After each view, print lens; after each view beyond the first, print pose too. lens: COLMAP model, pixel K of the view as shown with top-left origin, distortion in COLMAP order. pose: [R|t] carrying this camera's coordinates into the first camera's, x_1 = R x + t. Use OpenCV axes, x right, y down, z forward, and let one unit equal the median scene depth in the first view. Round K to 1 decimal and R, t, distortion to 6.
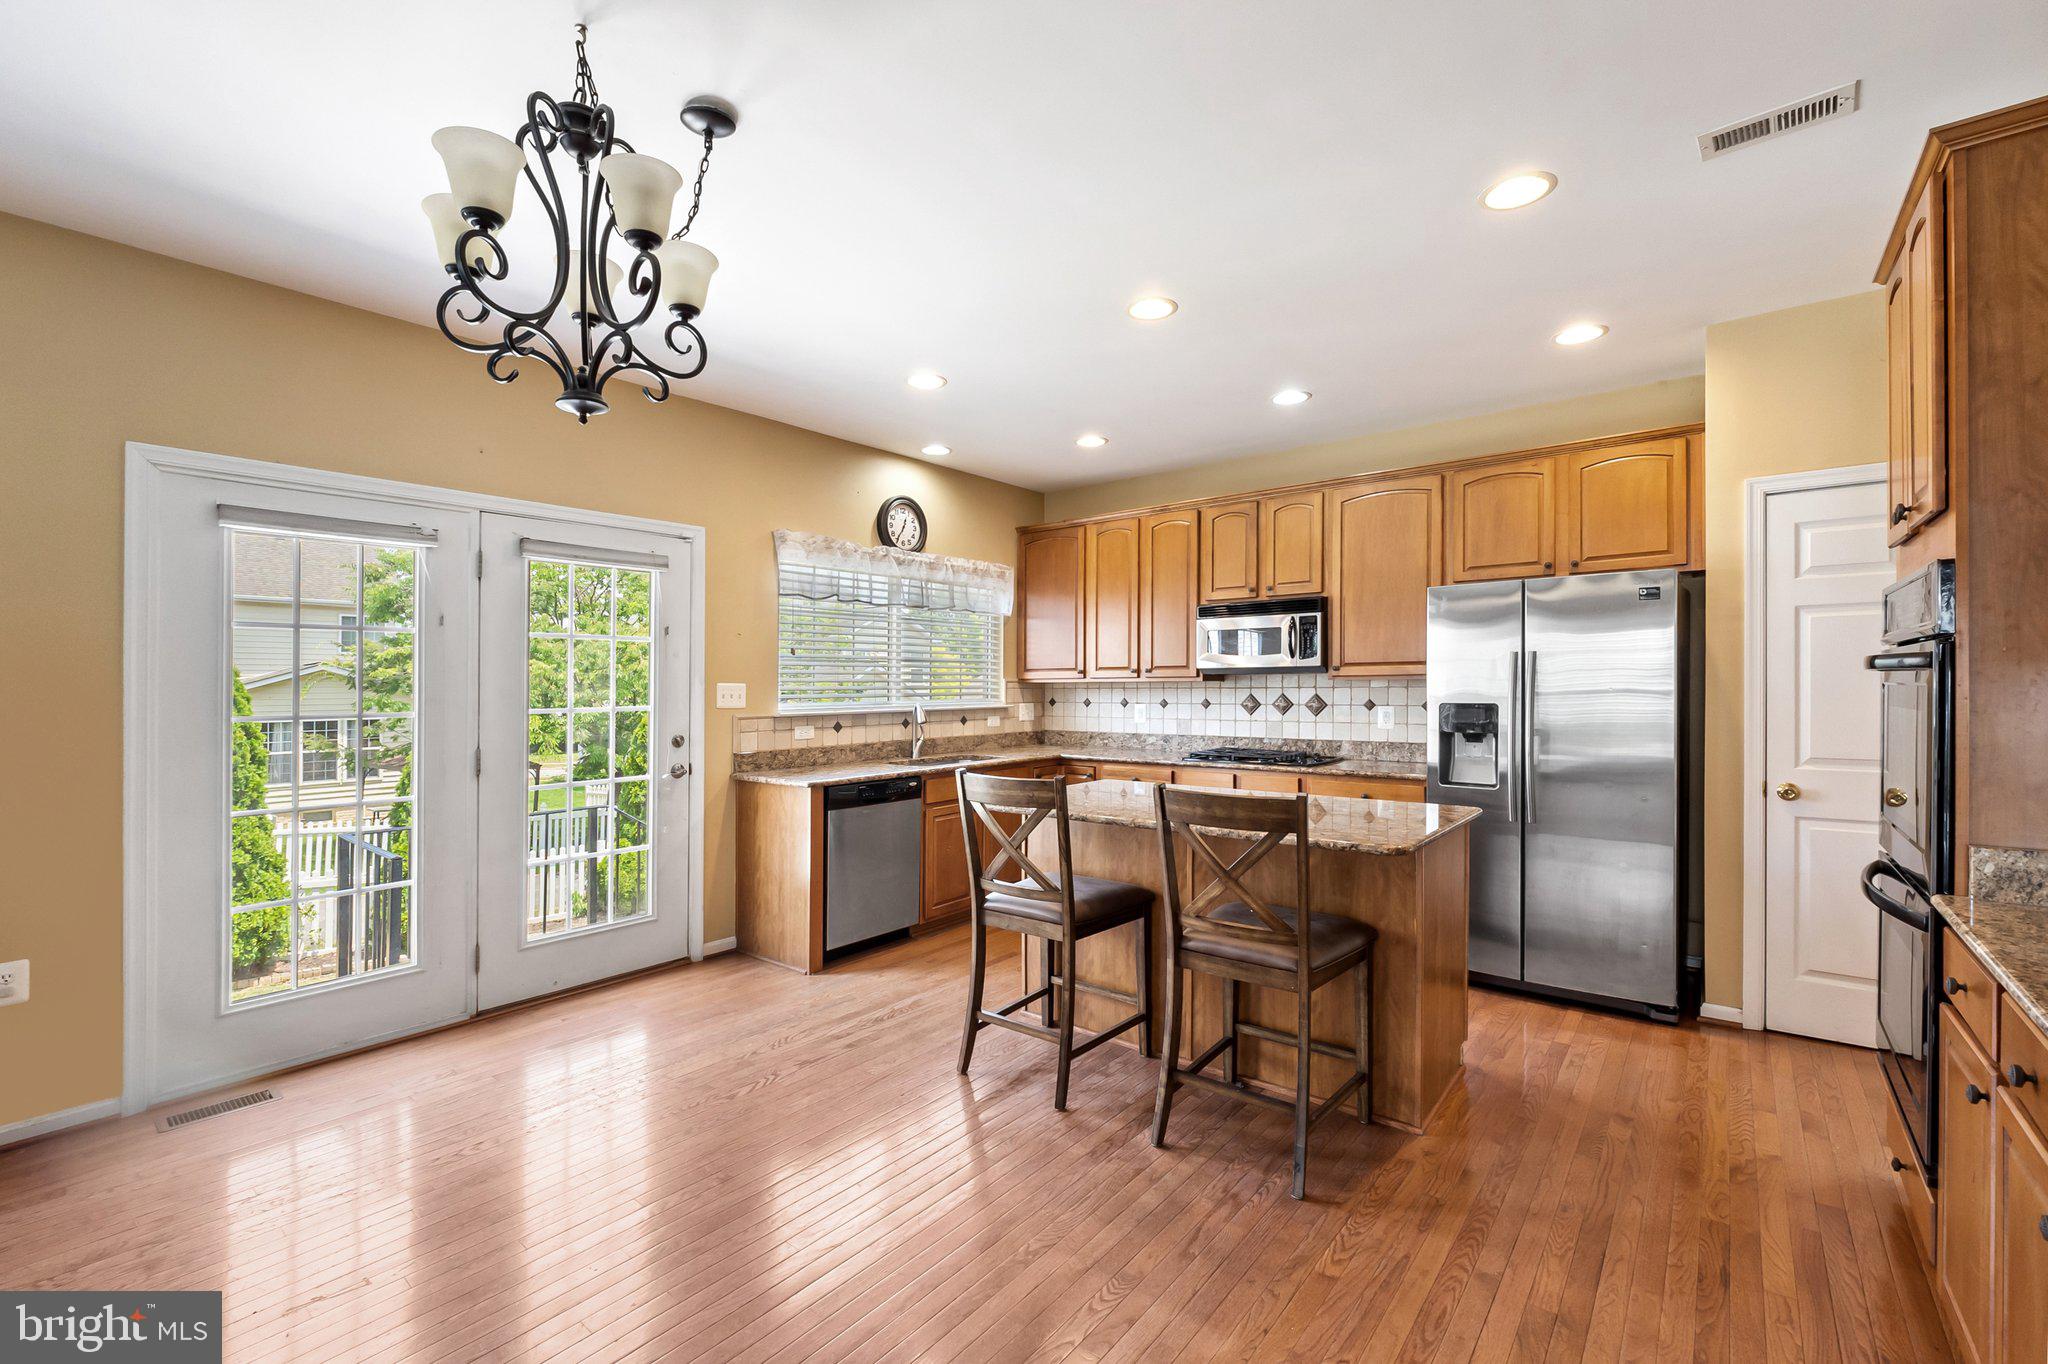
lens RADIAL K [[888.7, 0, 1017.3], [0, 888.7, 685.5], [0, 0, 1]] dist [-0.010364, -0.001068]
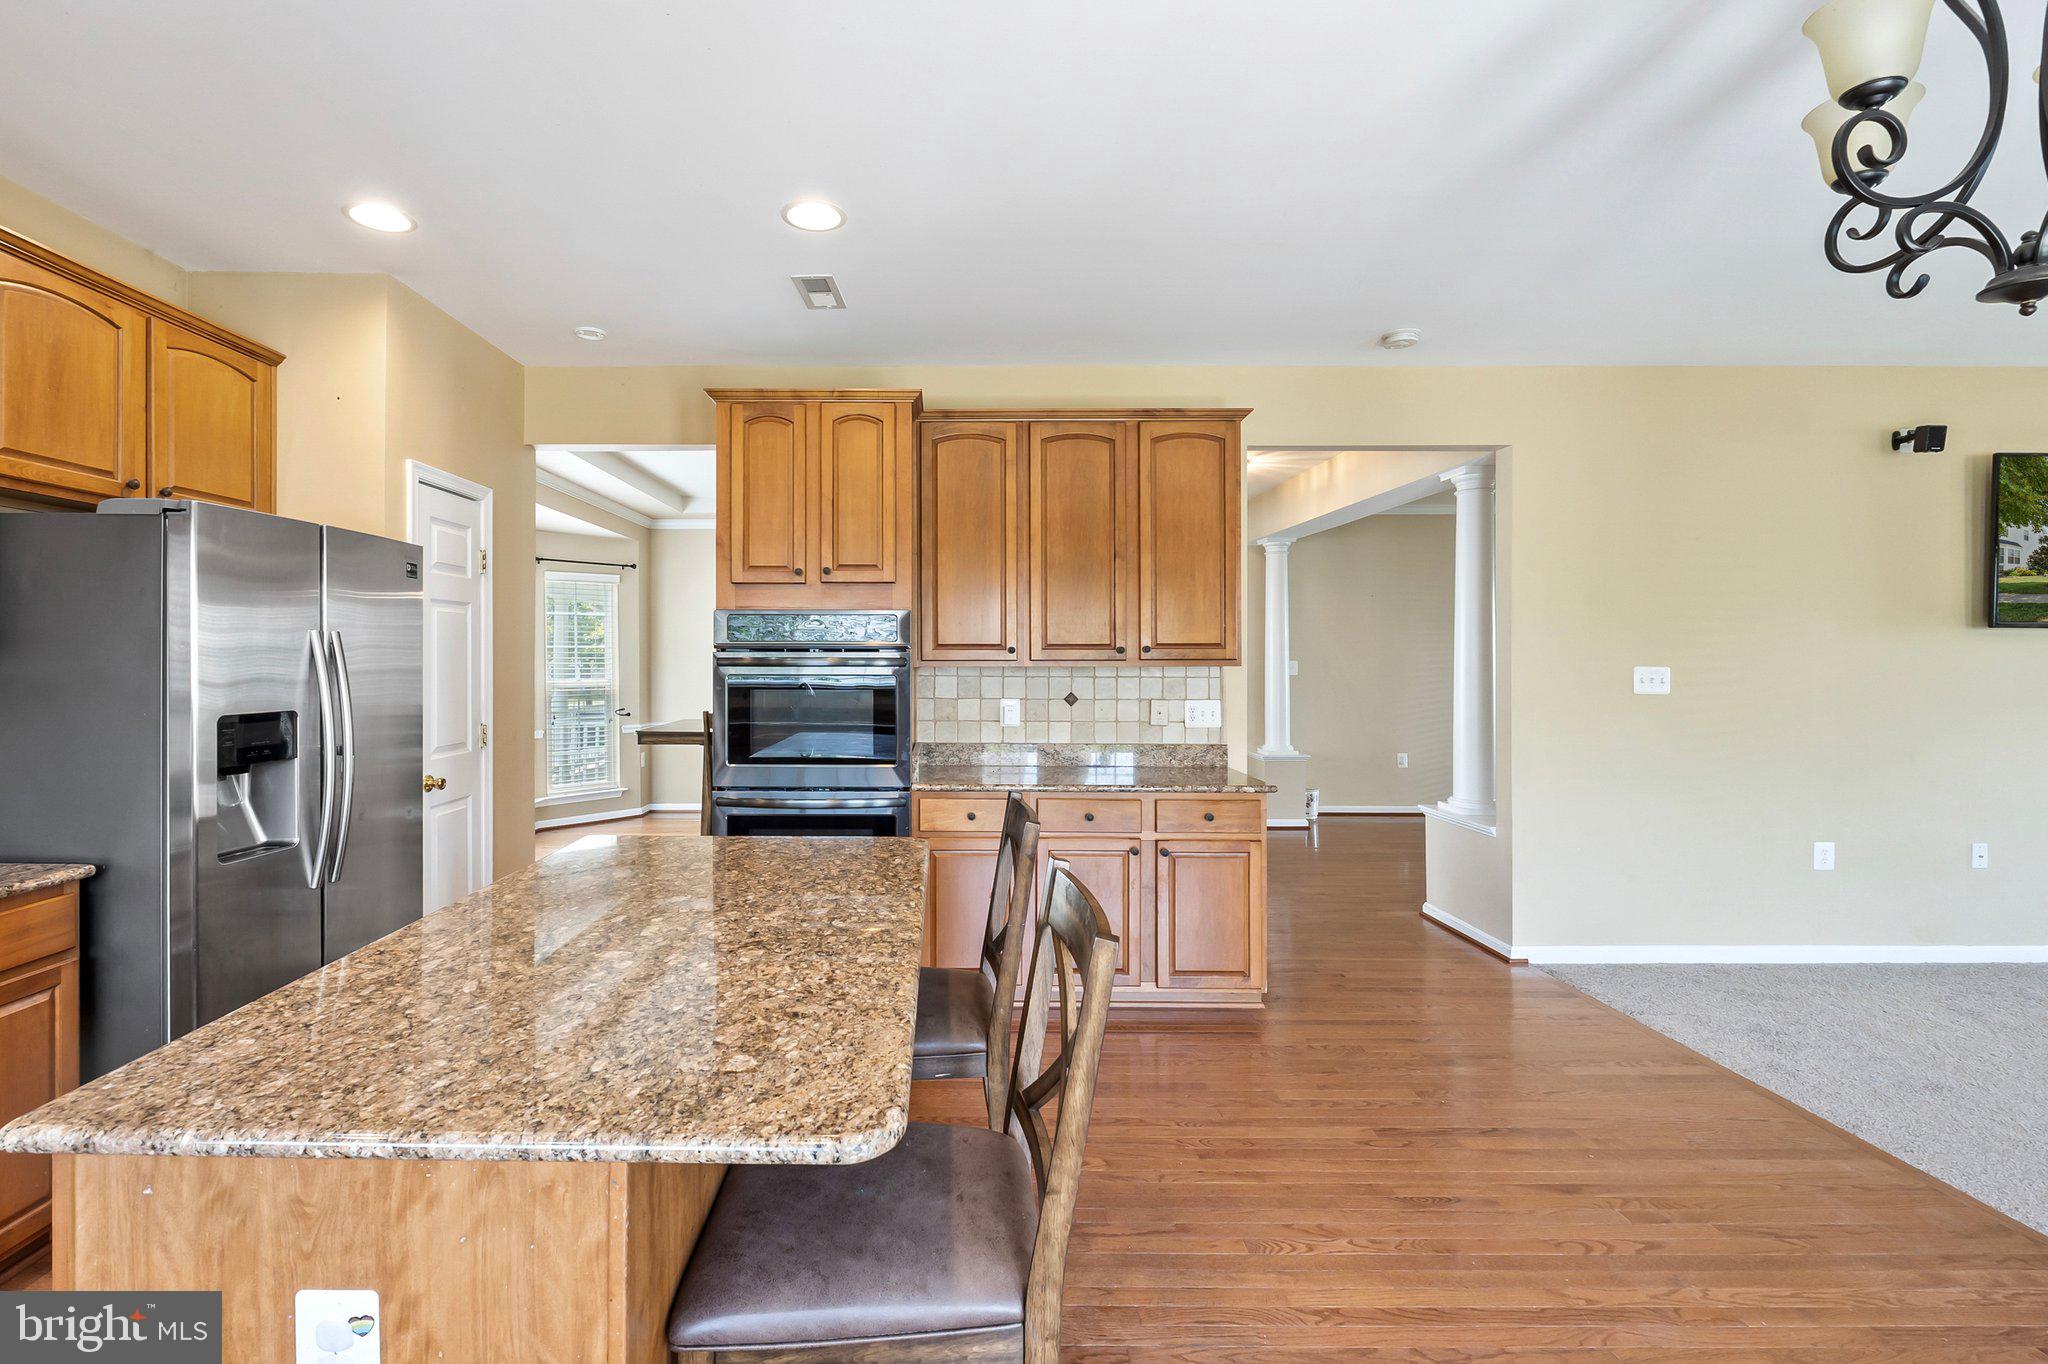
lens RADIAL K [[888.7, 0, 969.2], [0, 888.7, 669.3], [0, 0, 1]] dist [-0.010364, -0.001068]
pose [[-0.648729, -0.006463, 0.760992, -0.204056], [0.000803, 0.999958, 0.009177, -0.012092], [-0.761019, 0.006564, -0.648696, 0.838769]]
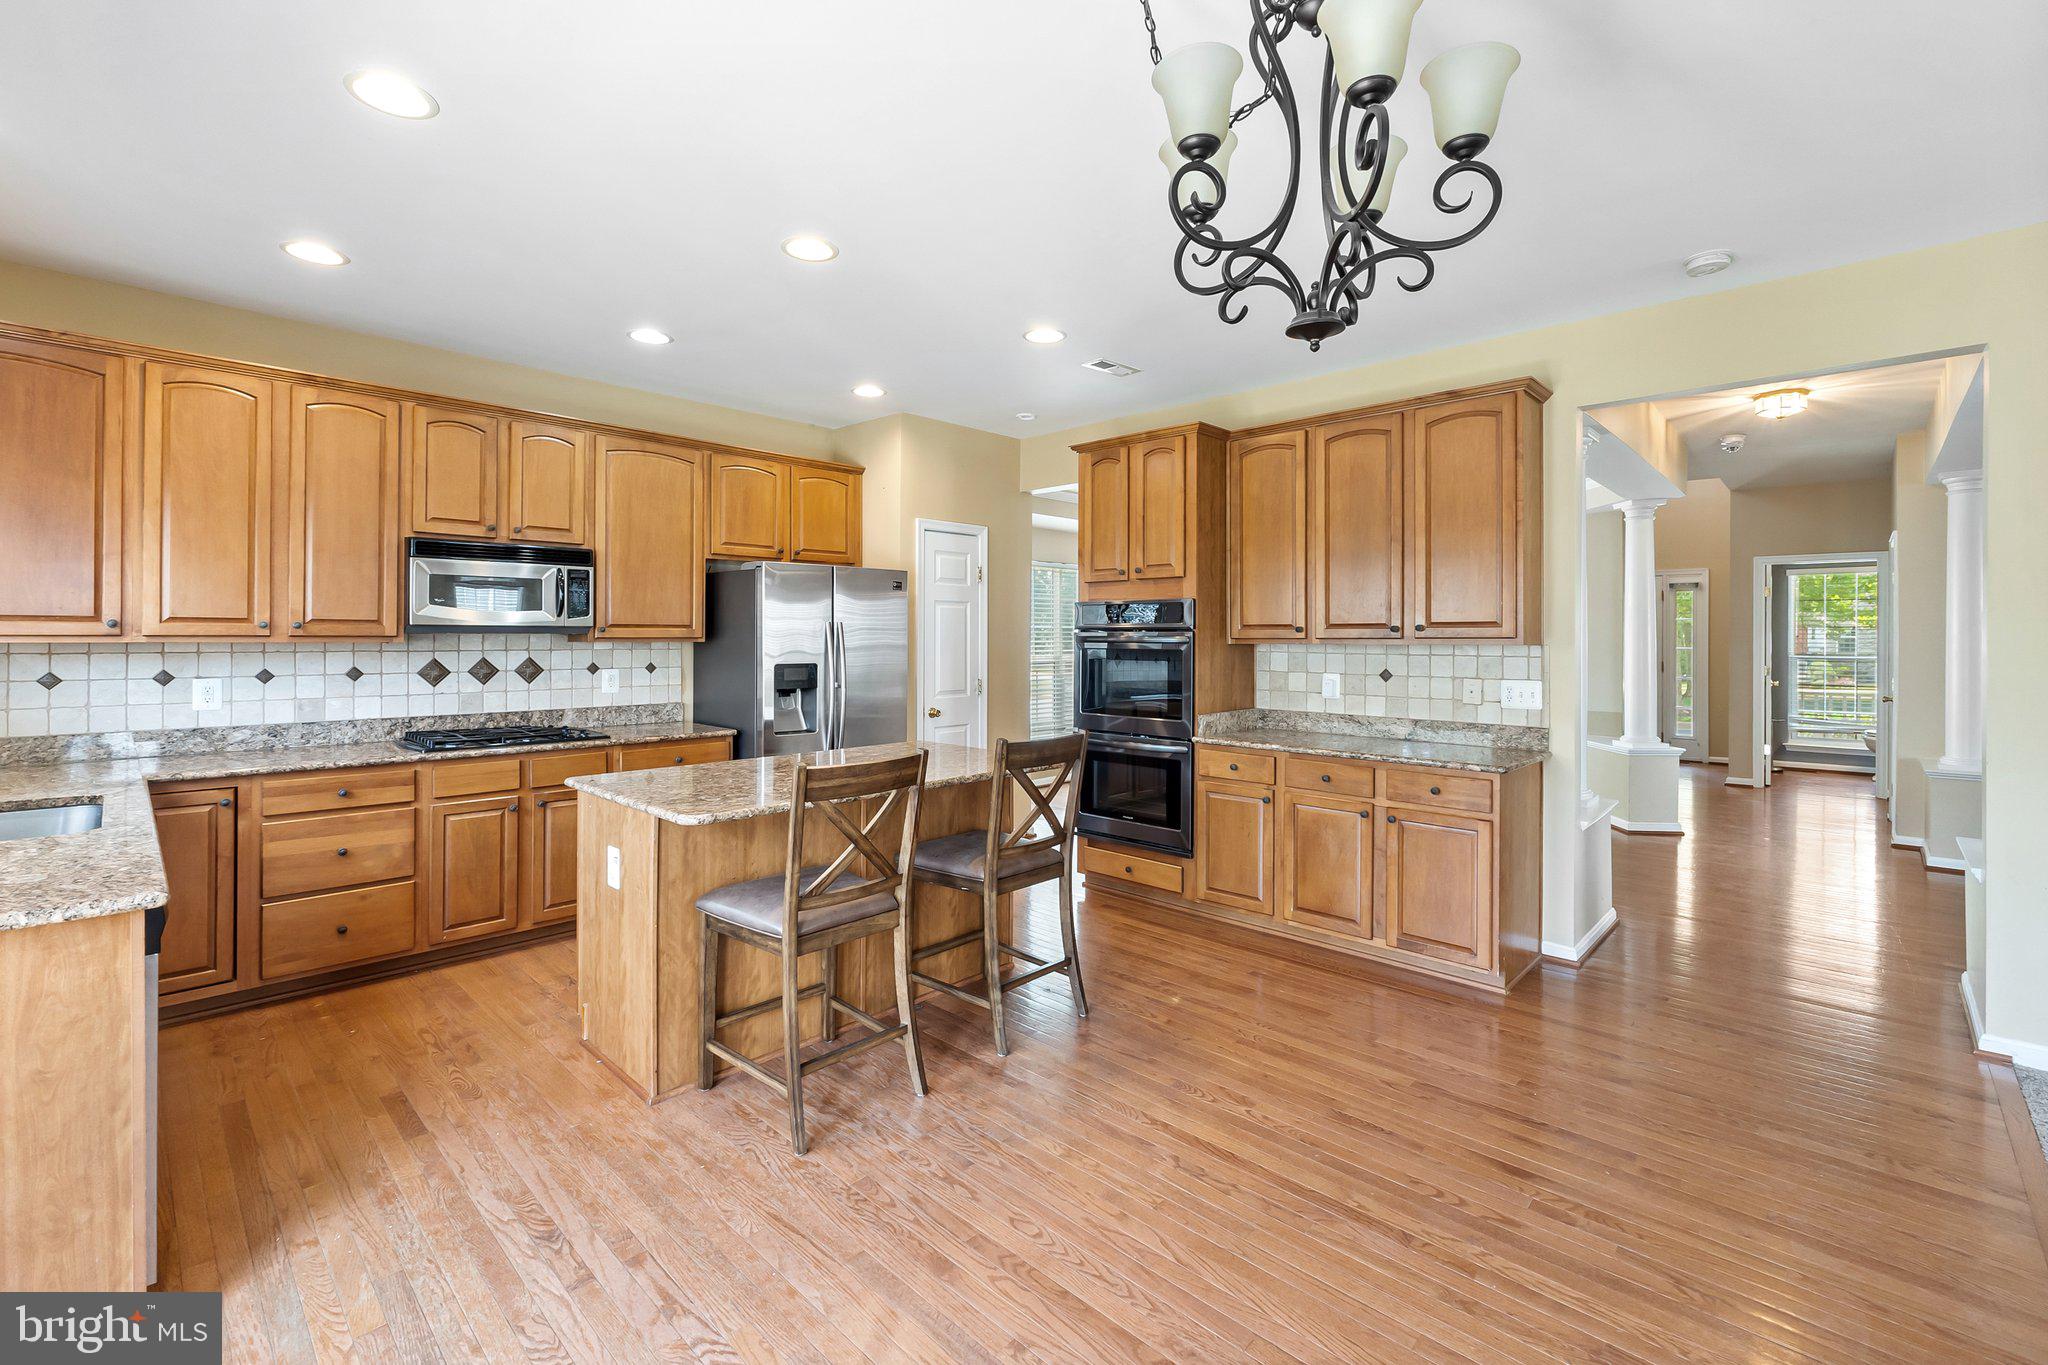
lens RADIAL K [[888.7, 0, 1058.2], [0, 888.7, 643.8], [0, 0, 1]] dist [-0.010364, -0.001068]
pose [[0.035717, -0.001410, 0.999361, -0.549208], [-0.003634, 0.999992, 0.001541, -0.007446], [-0.999355, -0.003687, 0.035712, 0.496987]]
